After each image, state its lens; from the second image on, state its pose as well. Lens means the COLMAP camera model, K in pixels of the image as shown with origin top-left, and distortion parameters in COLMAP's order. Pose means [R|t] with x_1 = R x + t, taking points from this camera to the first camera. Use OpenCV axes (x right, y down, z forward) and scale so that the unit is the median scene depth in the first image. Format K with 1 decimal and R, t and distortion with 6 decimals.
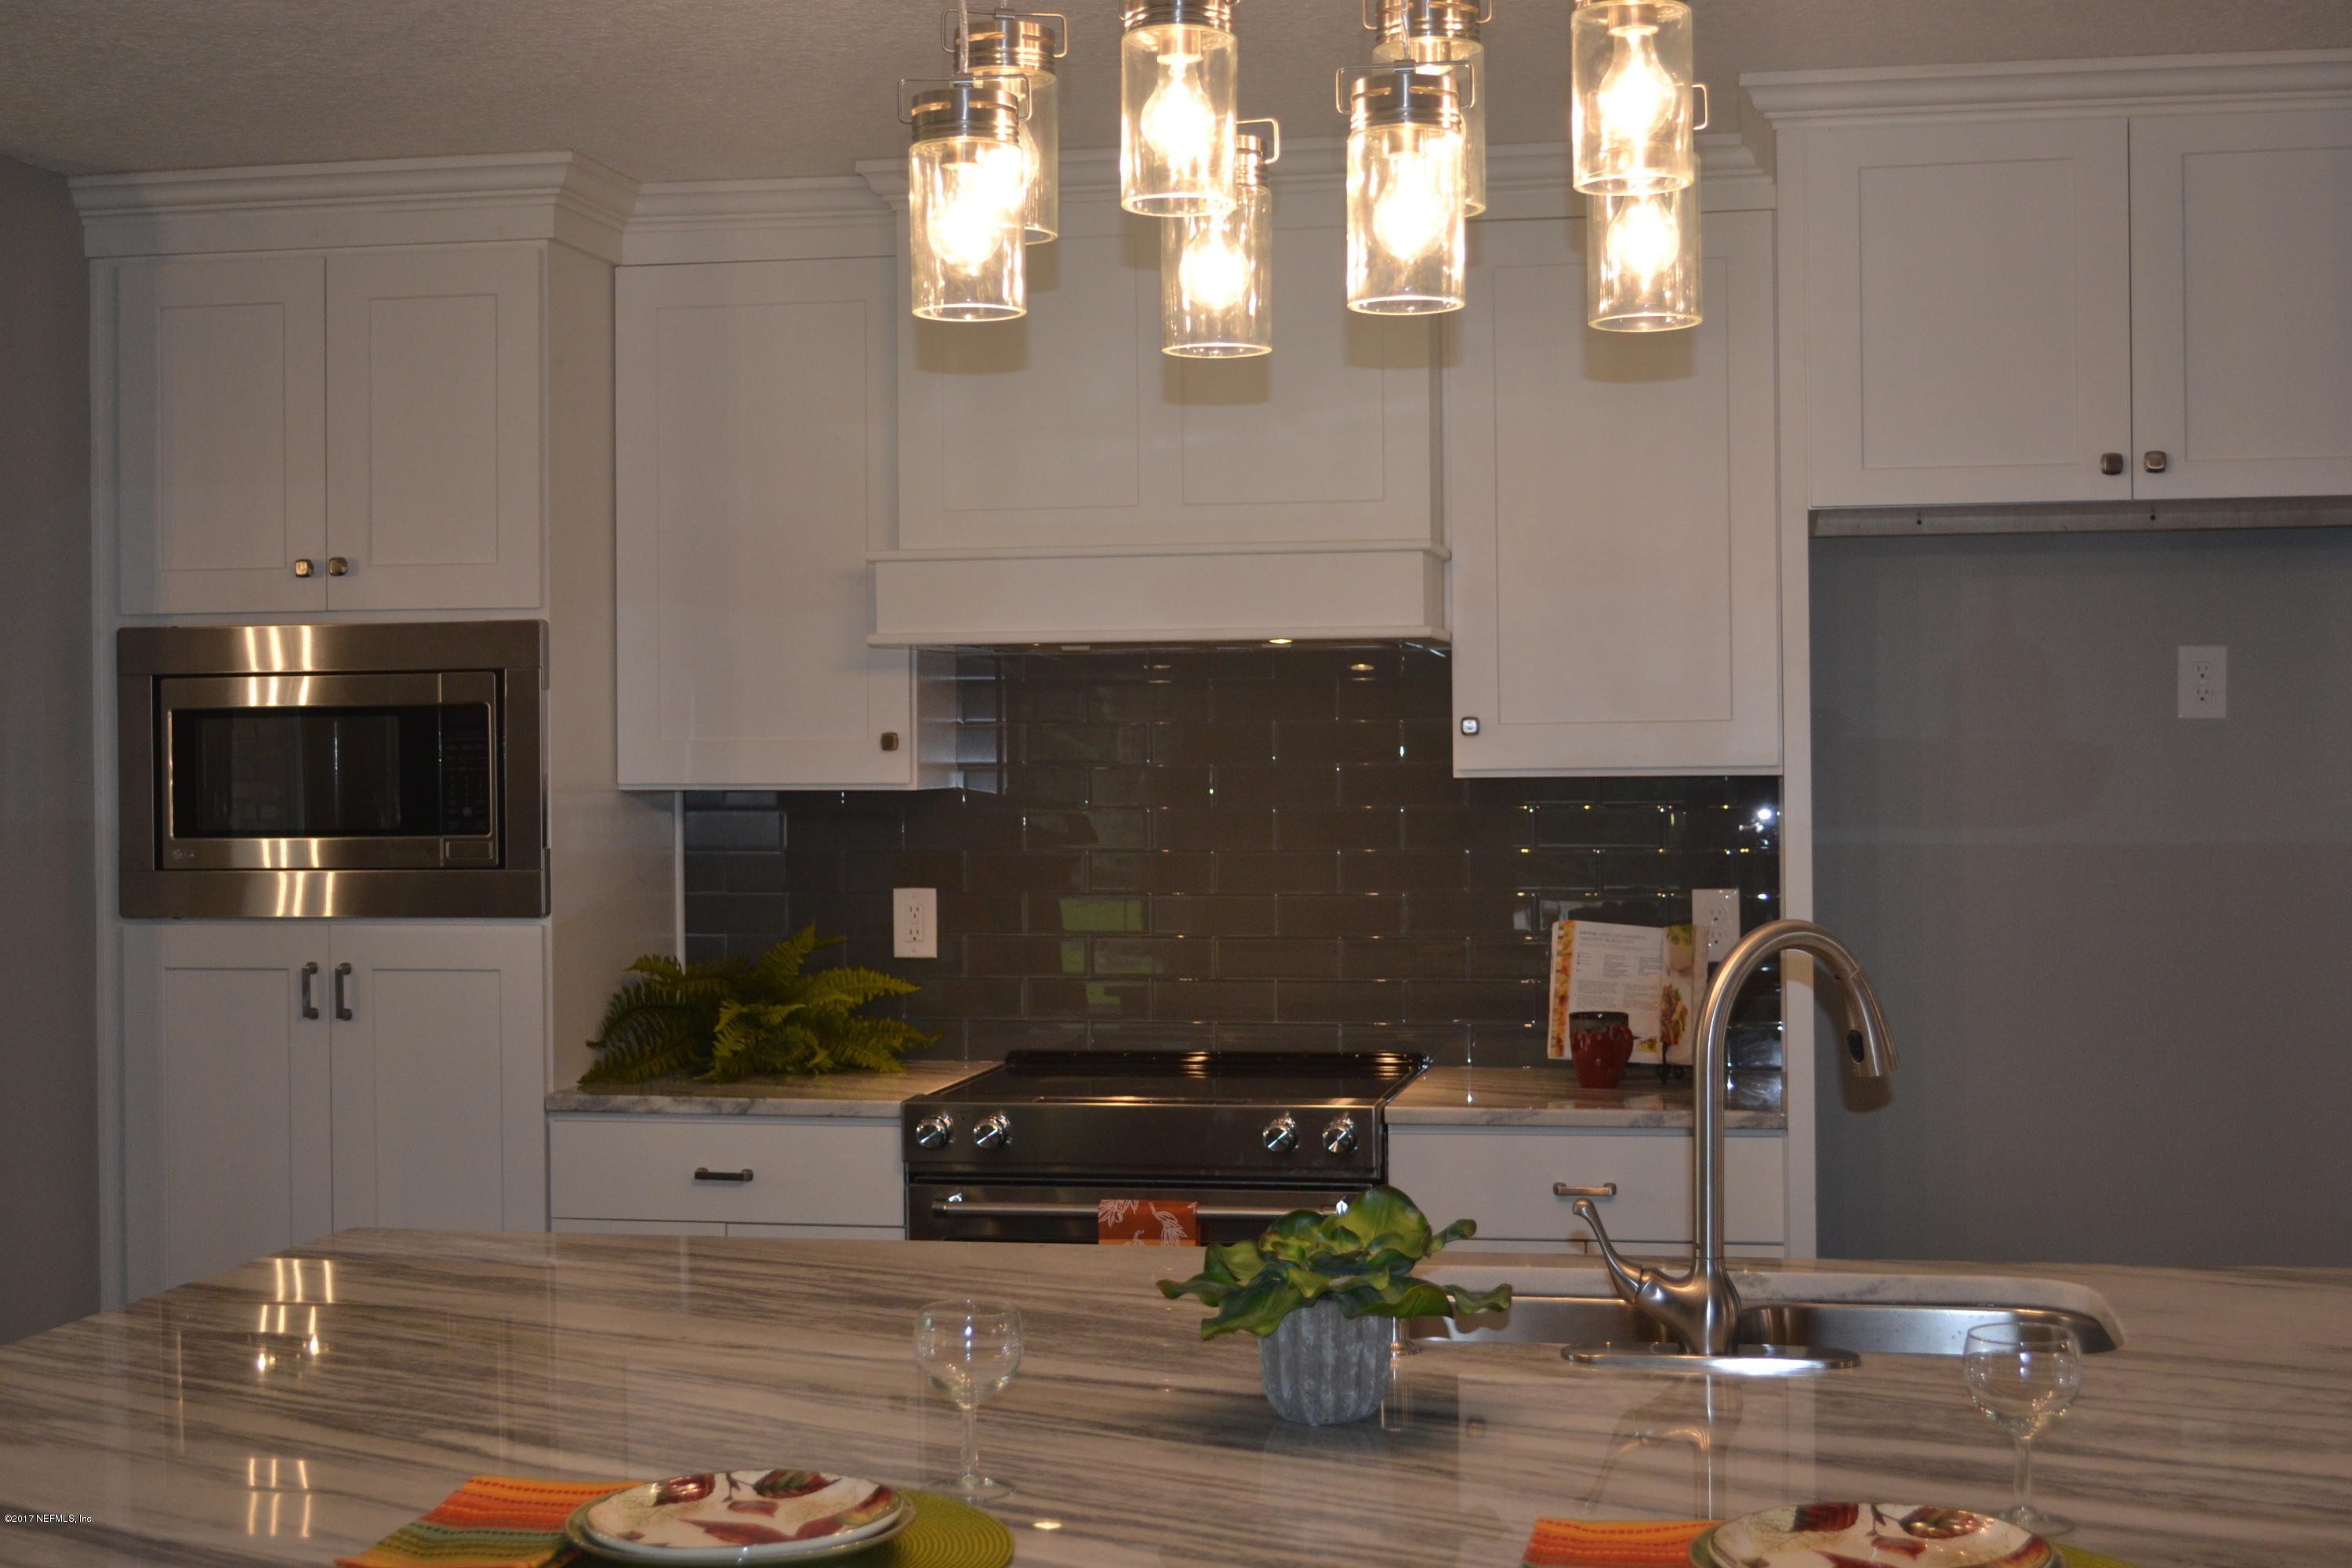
lens RADIAL K [[3168.1, 0, 1186.2], [0, 3168.1, 784.5], [0, 0, 1]] dist [-0.040982, 0.000000]
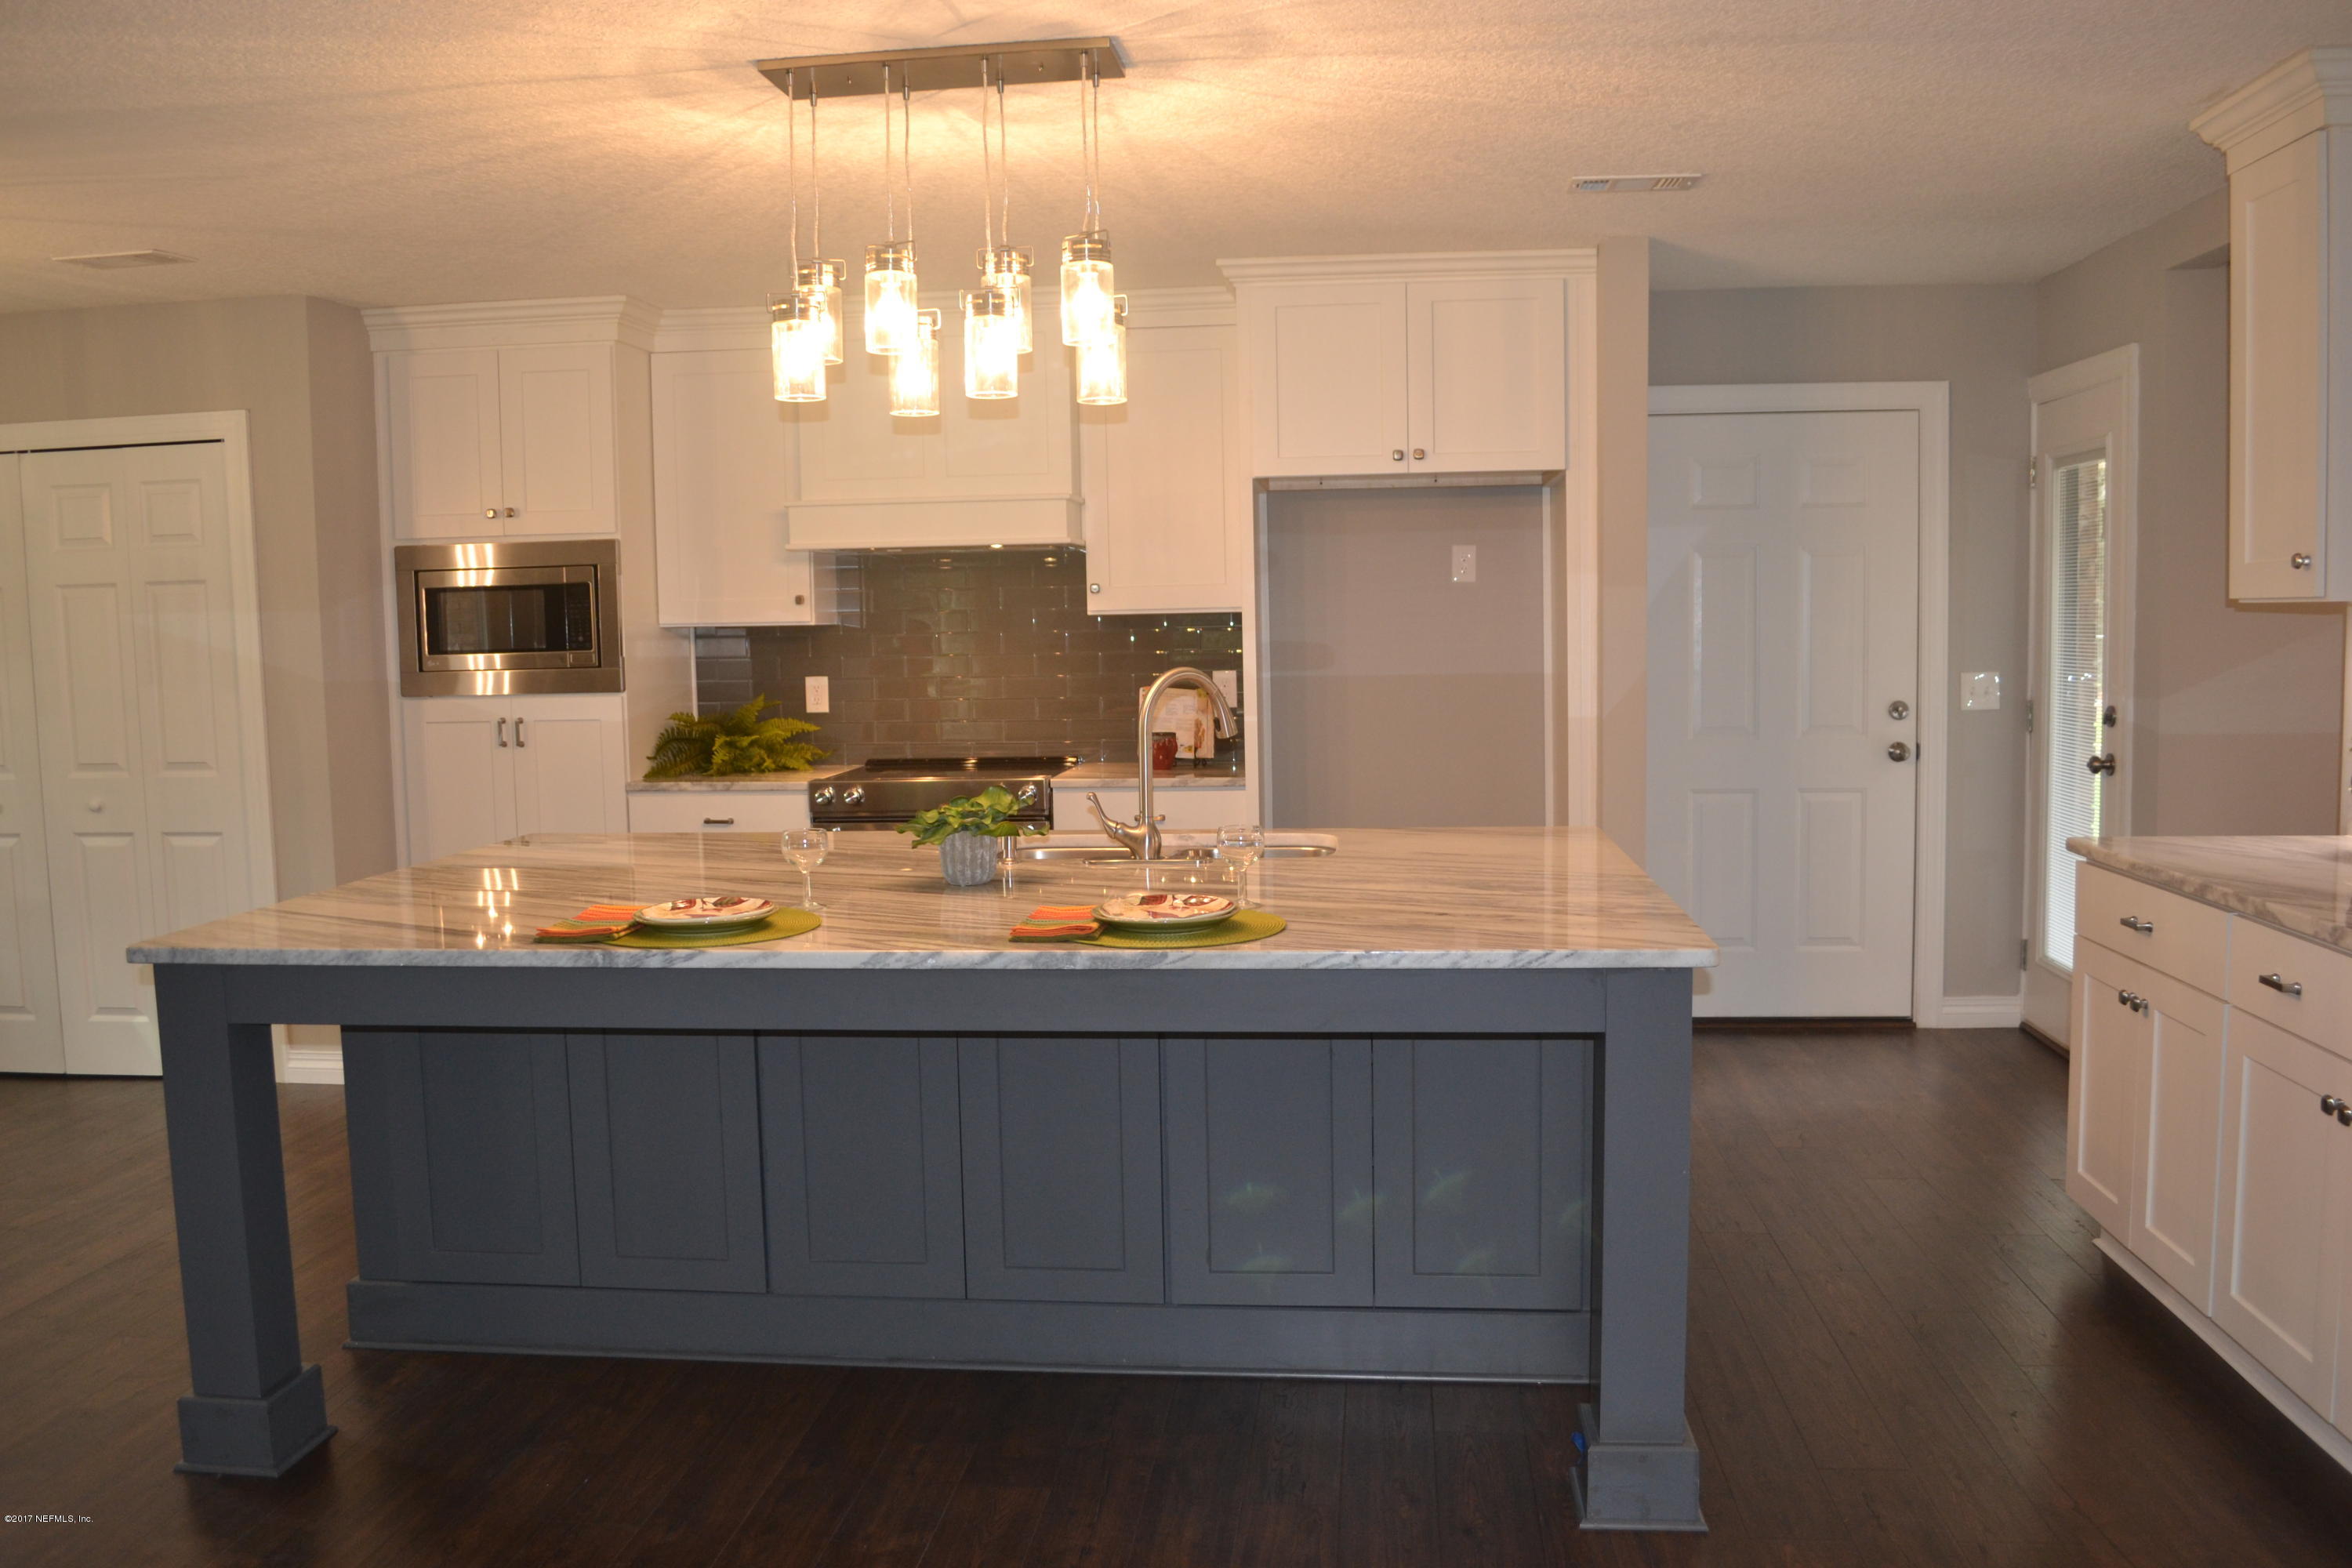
lens RADIAL K [[1894.6, 0, 1180.4], [0, 1894.6, 788.1], [0, 0, 1]] dist [-0.084564, 0.011539]
pose [[0.996311, -0.016881, 0.084142, 0.084095], [0.010073, 0.996689, 0.080683, 0.022290], [-0.085225, -0.079538, 0.993182, -0.378234]]
